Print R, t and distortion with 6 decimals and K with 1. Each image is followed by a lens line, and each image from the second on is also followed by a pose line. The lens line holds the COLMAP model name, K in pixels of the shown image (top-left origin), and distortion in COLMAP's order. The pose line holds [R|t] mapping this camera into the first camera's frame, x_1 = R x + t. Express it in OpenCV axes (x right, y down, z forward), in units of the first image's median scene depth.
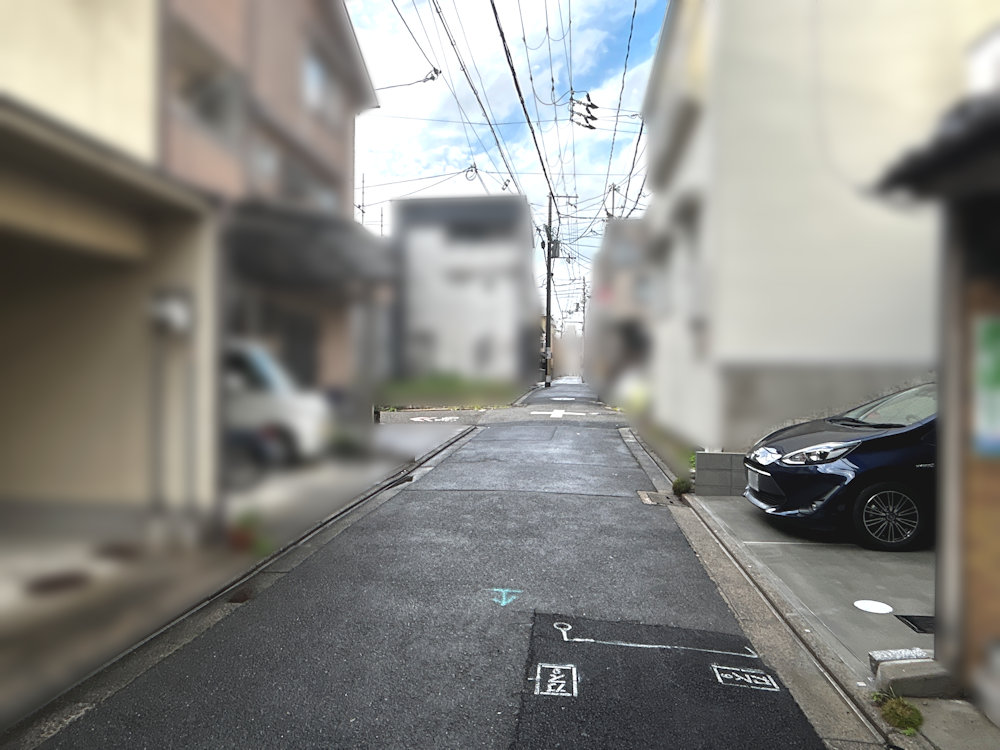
lens RADIAL K [[640.1, 0, 500.0], [0, 640.1, 375.0], [0, 0, 1]] dist [-0.001548, -0.000470]
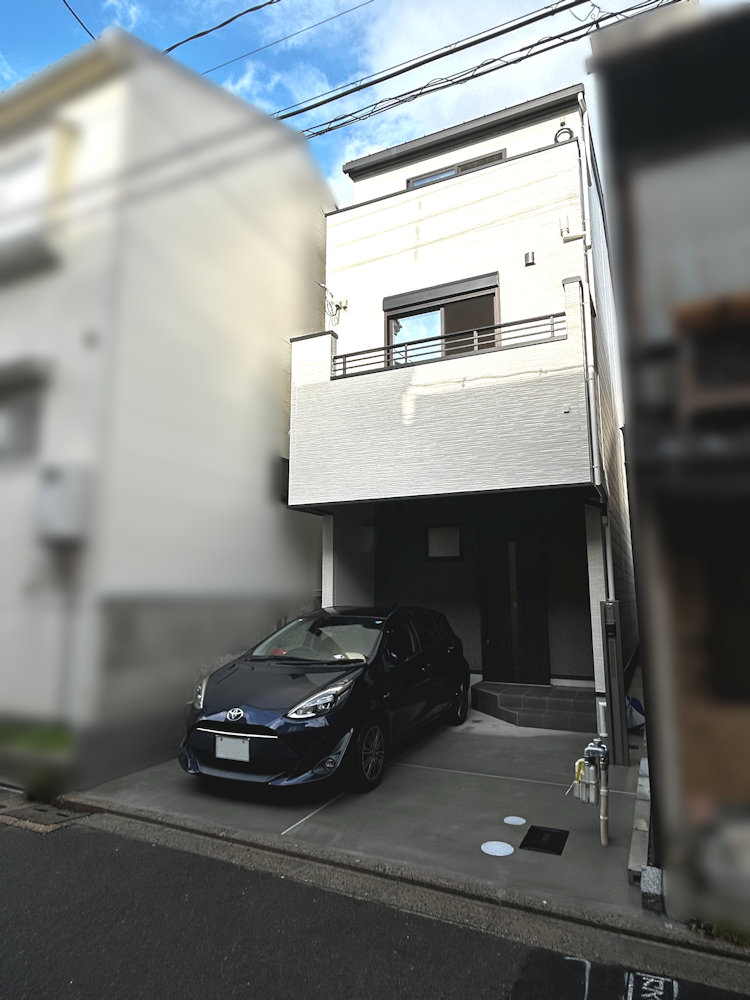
lens RADIAL K [[592.5, 0, 375.0], [0, 592.5, 500.0], [0, 0, 1]] dist [-0.005199, -0.000966]
pose [[0.305734, 0.142809, 0.941346, -0.423250], [0.008066, 0.988263, -0.152547, -0.045916], [-0.952083, 0.054232, 0.300993, 0.804826]]
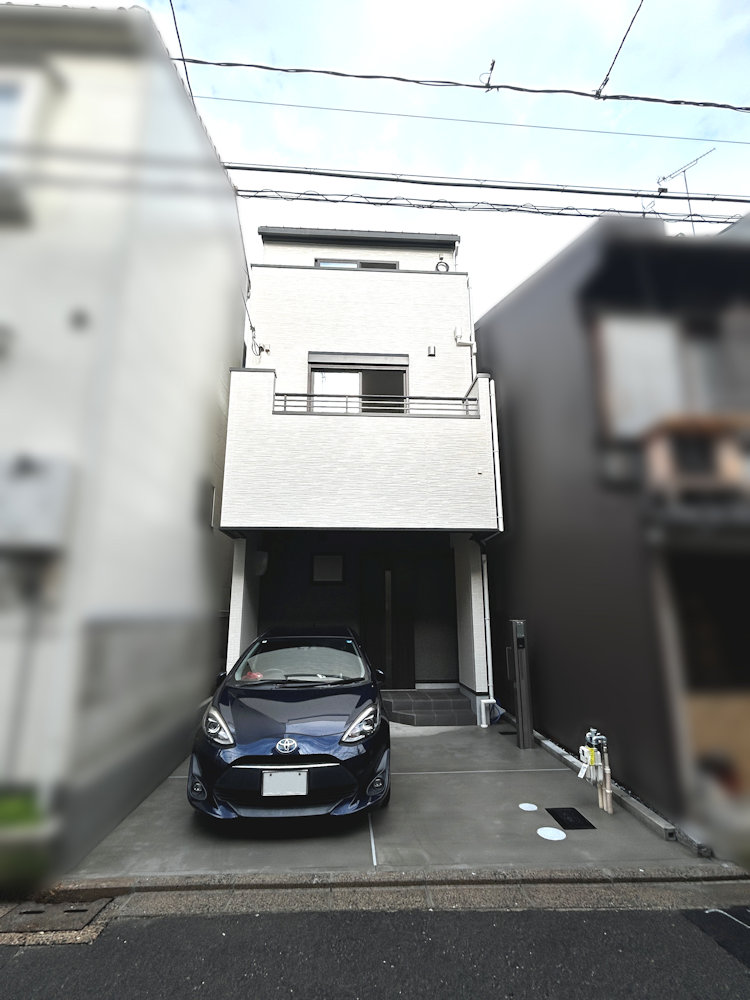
lens RADIAL K [[487.9, 0, 375.0], [0, 487.9, 500.0], [0, 0, 1]] dist [0.000280, 0.001219]
pose [[-0.185432, 0.213570, 0.959168, -0.361457], [0.005744, 0.976315, -0.216277, -0.057820], [-0.982640, -0.034595, -0.182267, 1.411947]]
